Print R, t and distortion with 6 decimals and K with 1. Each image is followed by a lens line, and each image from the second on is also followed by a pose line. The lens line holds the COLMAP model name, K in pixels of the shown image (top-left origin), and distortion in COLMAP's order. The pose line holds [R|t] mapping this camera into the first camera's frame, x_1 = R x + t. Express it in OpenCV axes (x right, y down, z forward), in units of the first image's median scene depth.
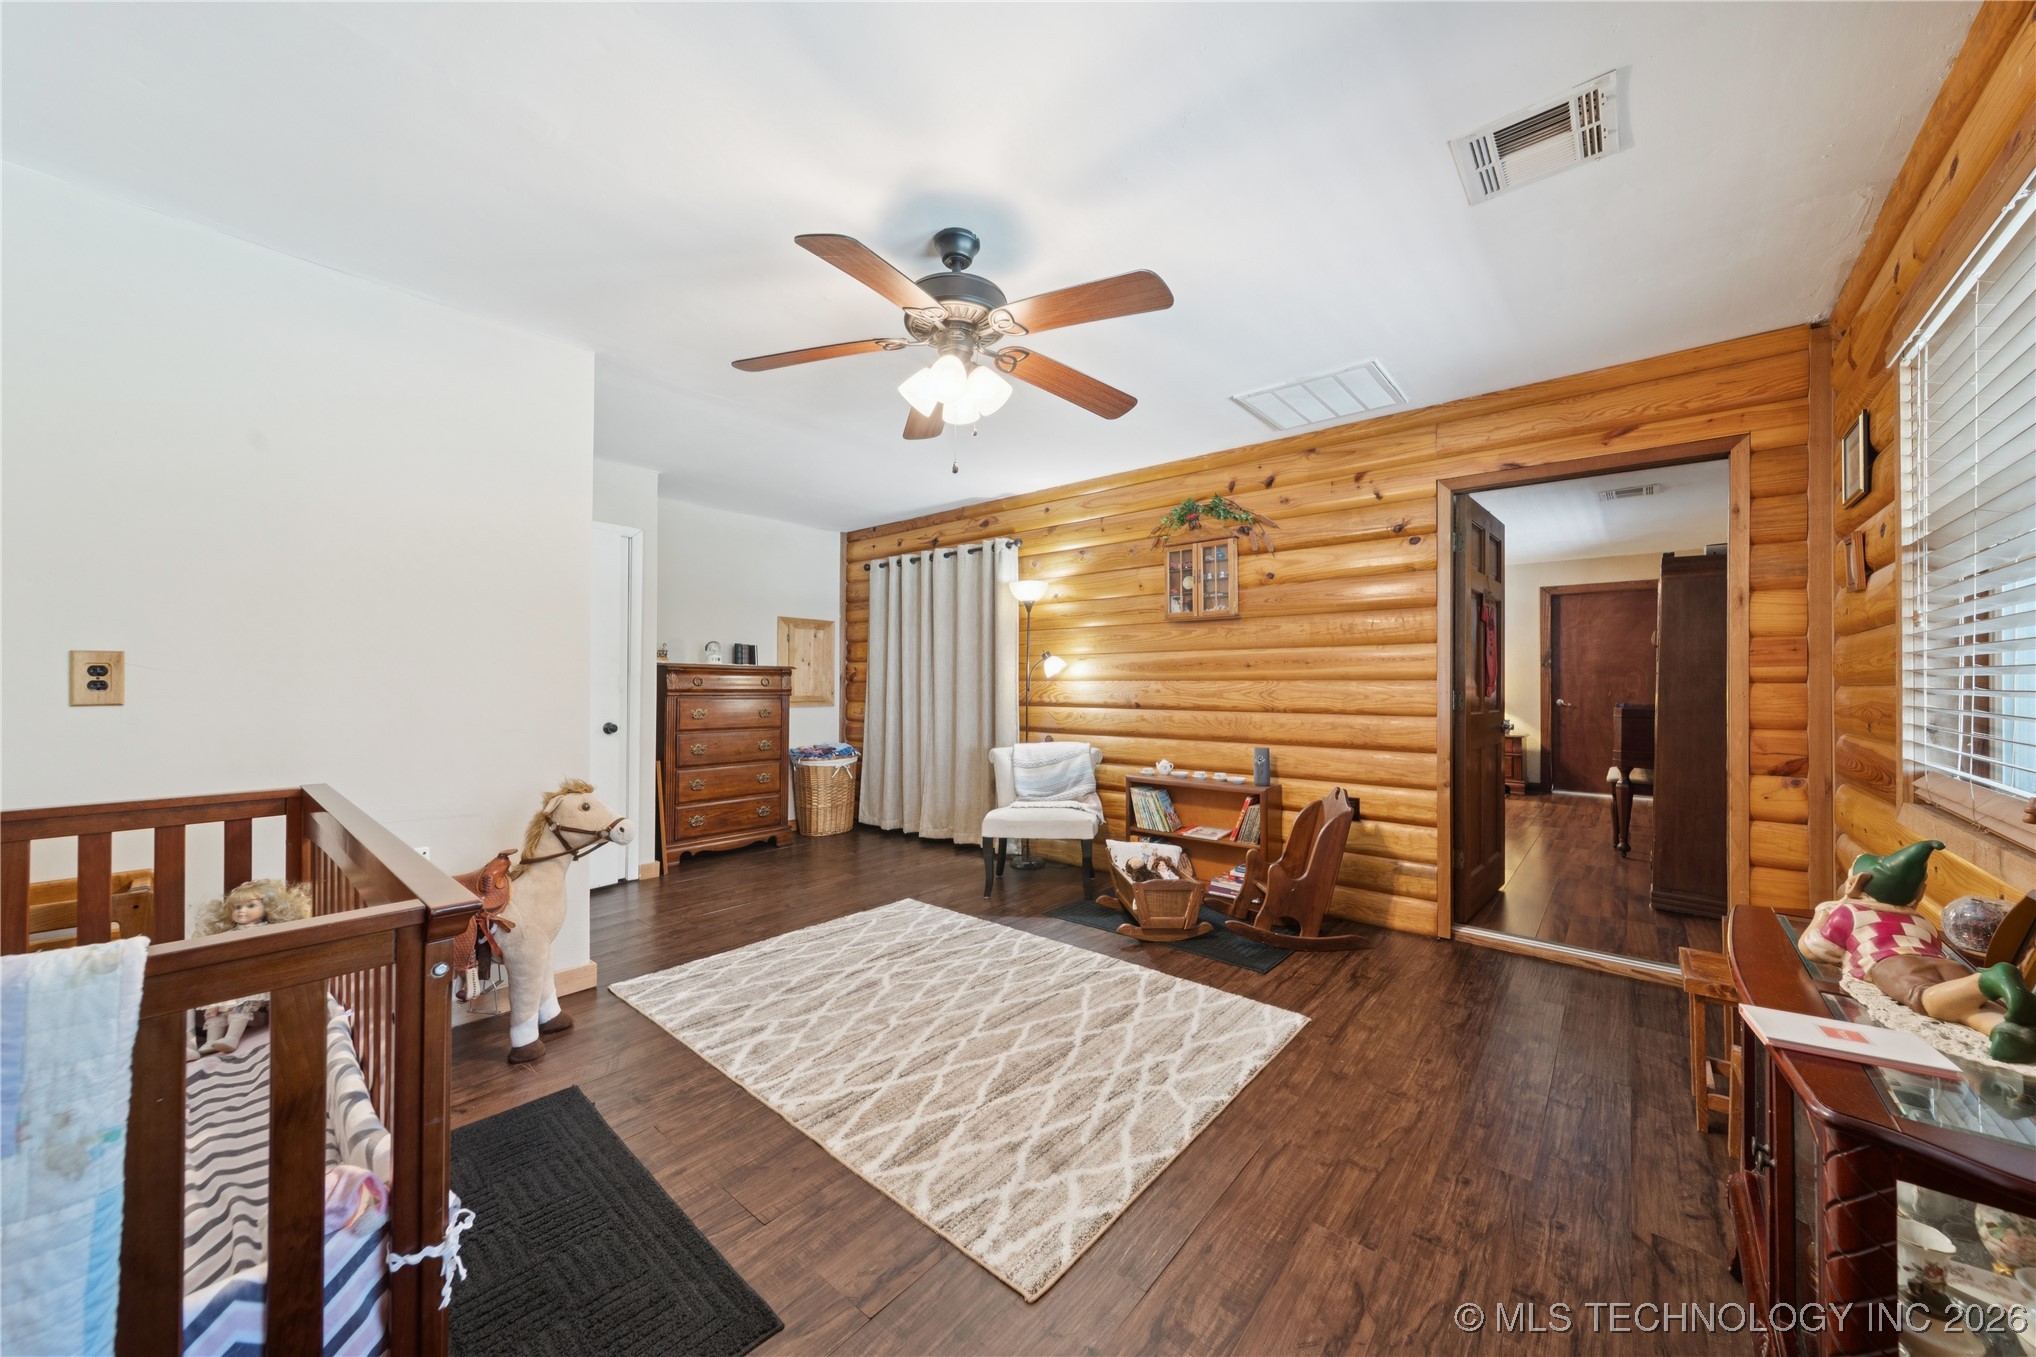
lens RADIAL K [[727.2, 0, 1012.5], [0, 727.2, 672.6], [0, 0, 1]] dist [0.007185, -0.001533]
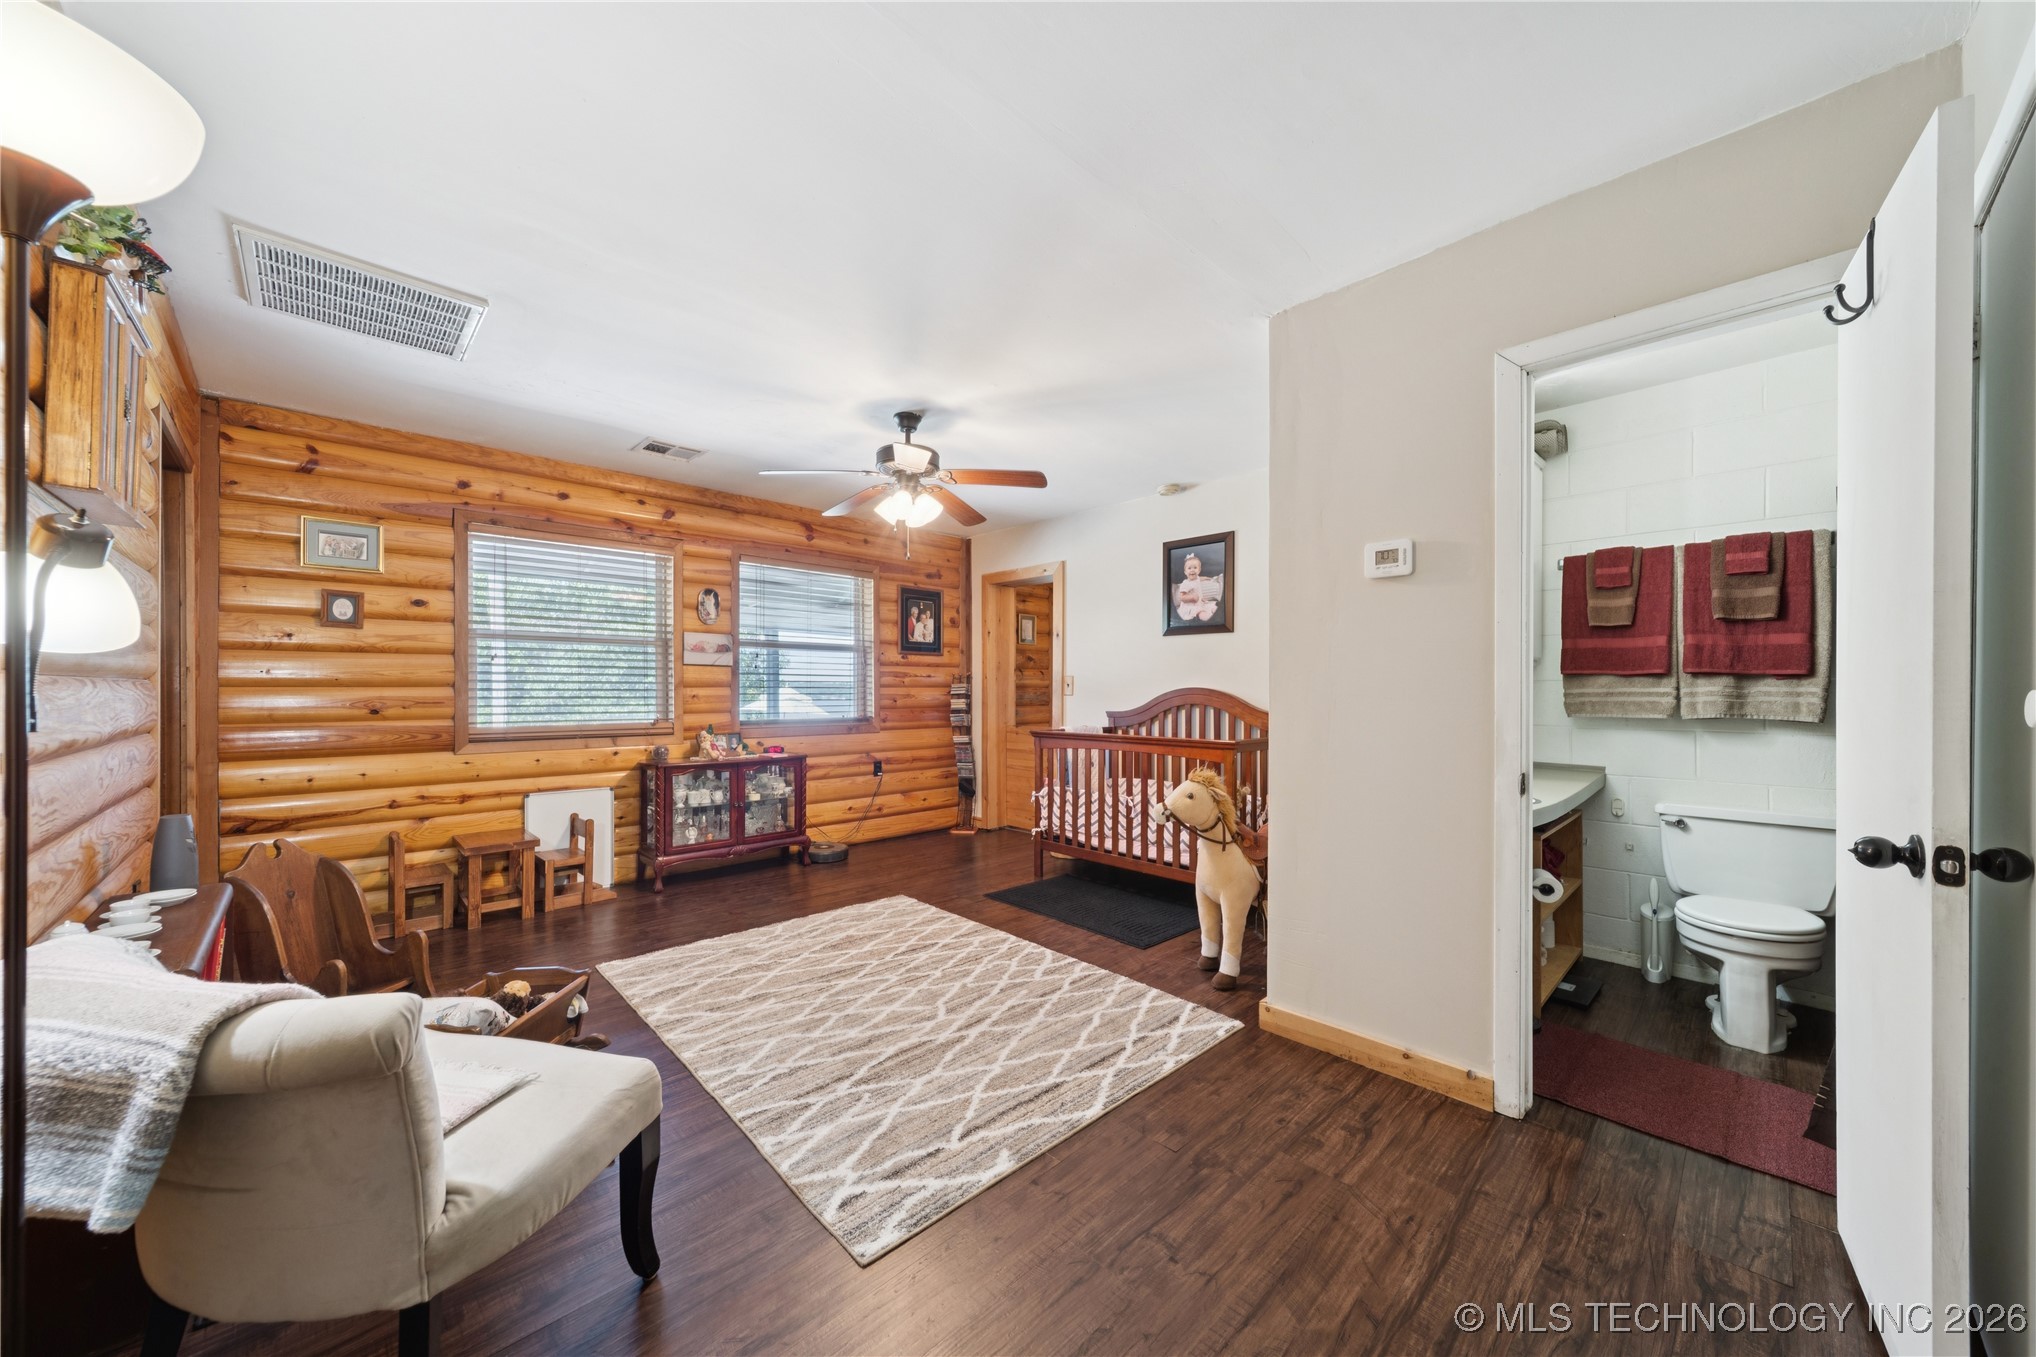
lens RADIAL K [[727.2, 0, 1018.2], [0, 727.2, 689.7], [0, 0, 1]] dist [0.007185, -0.001533]
pose [[-0.994777, -0.003709, 0.102006, -0.398651], [-0.005021, 0.999908, -0.012607, 0.030309], [-0.101950, -0.013054, -0.994704, 2.101615]]
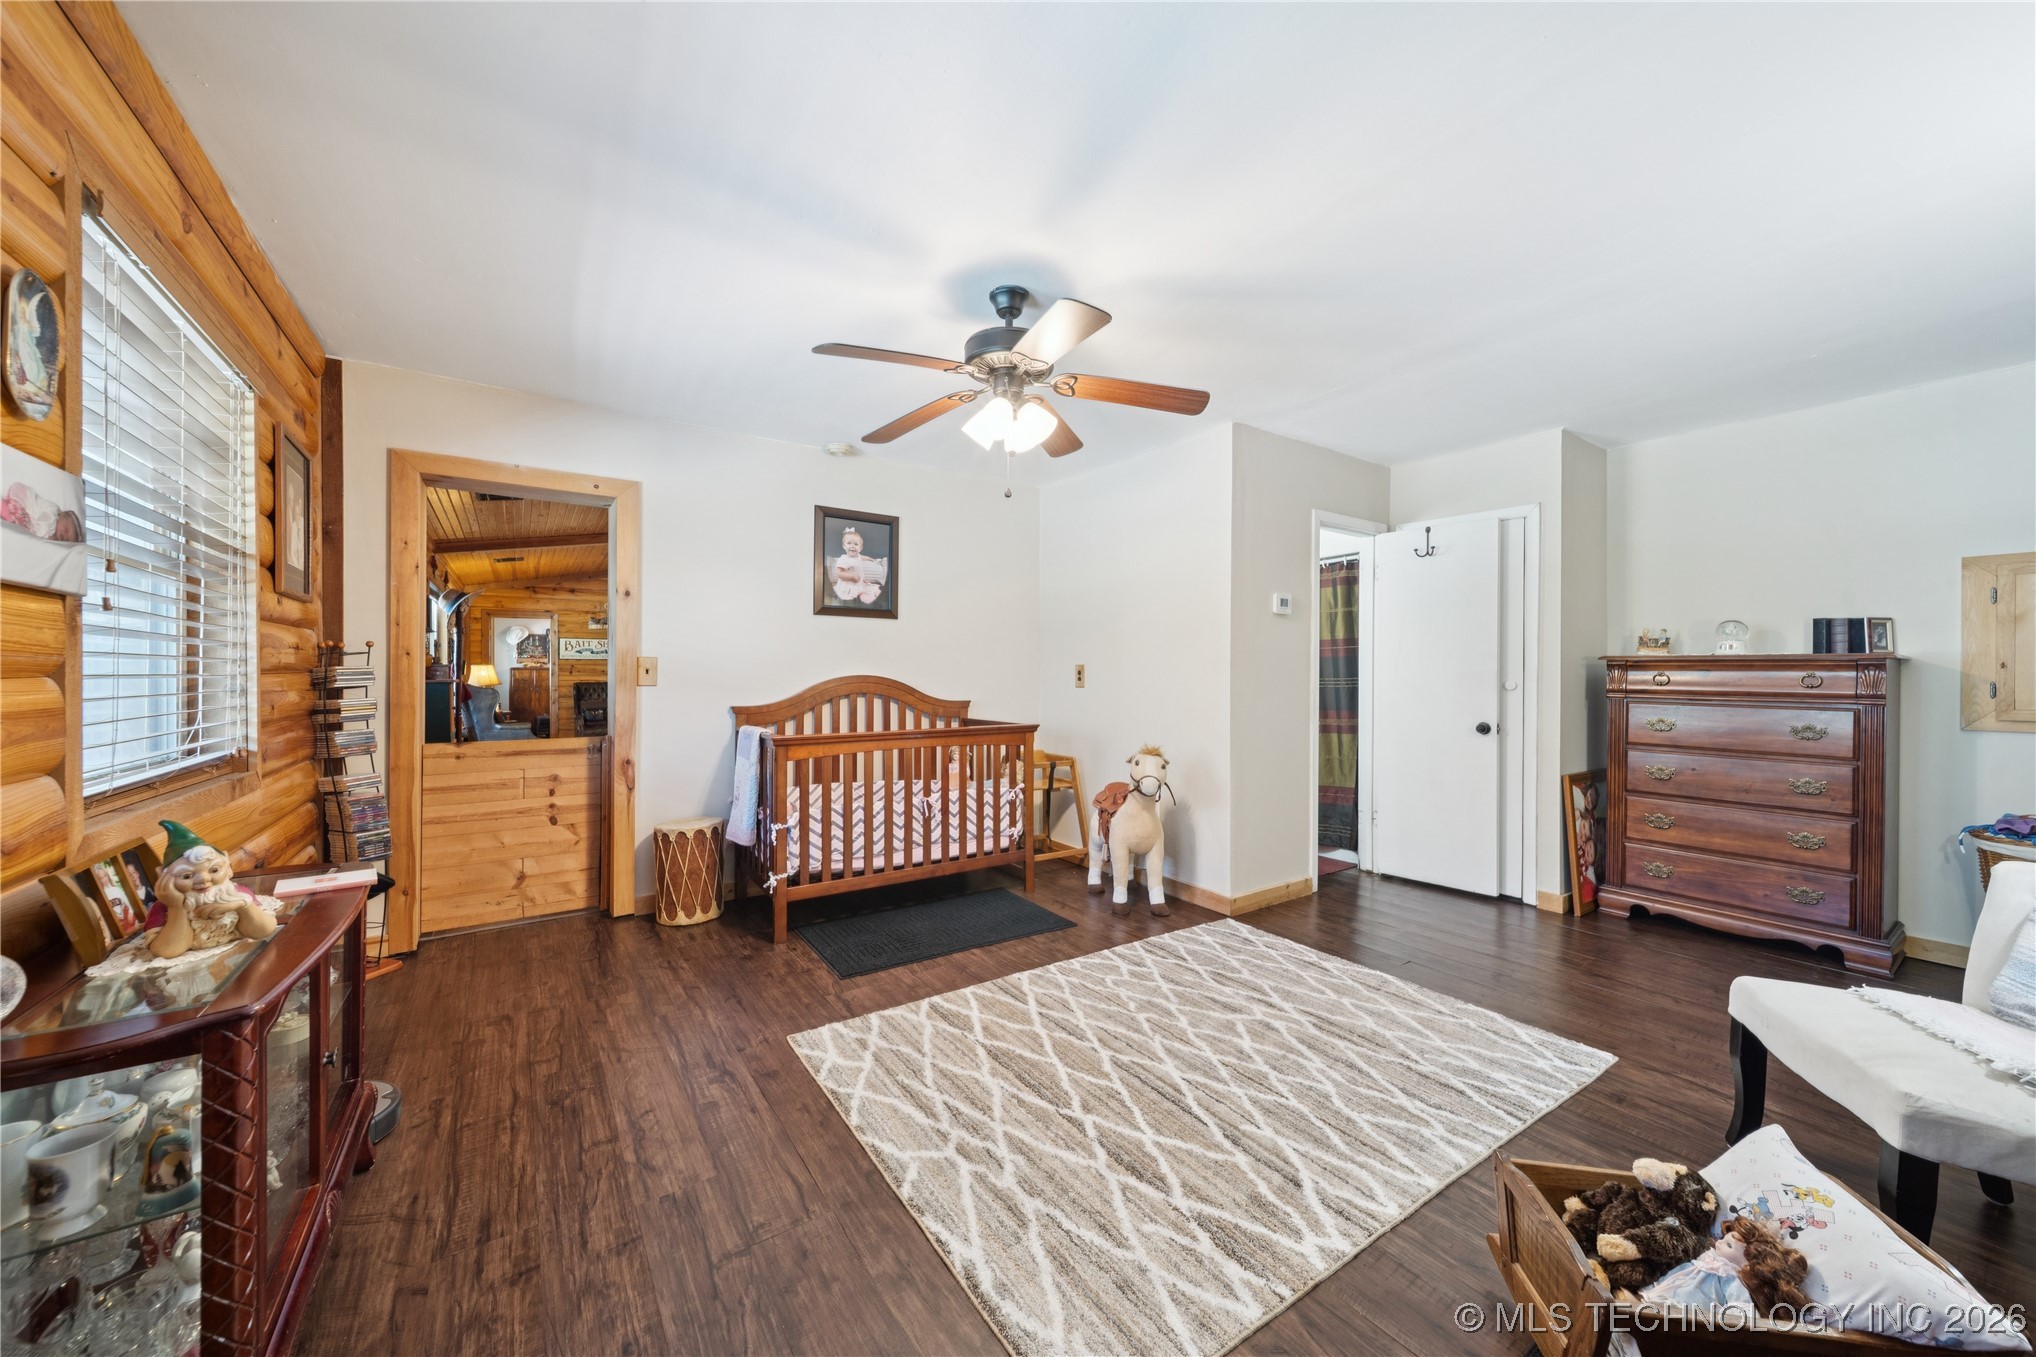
lens RADIAL K [[727.2, 0, 1016.8], [0, 727.2, 675.7], [0, 0, 1]] dist [0.007185, -0.001533]
pose [[-0.259543, -0.000239, -0.965731, 0.830140], [0.007488, 0.999969, -0.002260, 0.008518], [0.965702, -0.007818, -0.259533, 1.061477]]
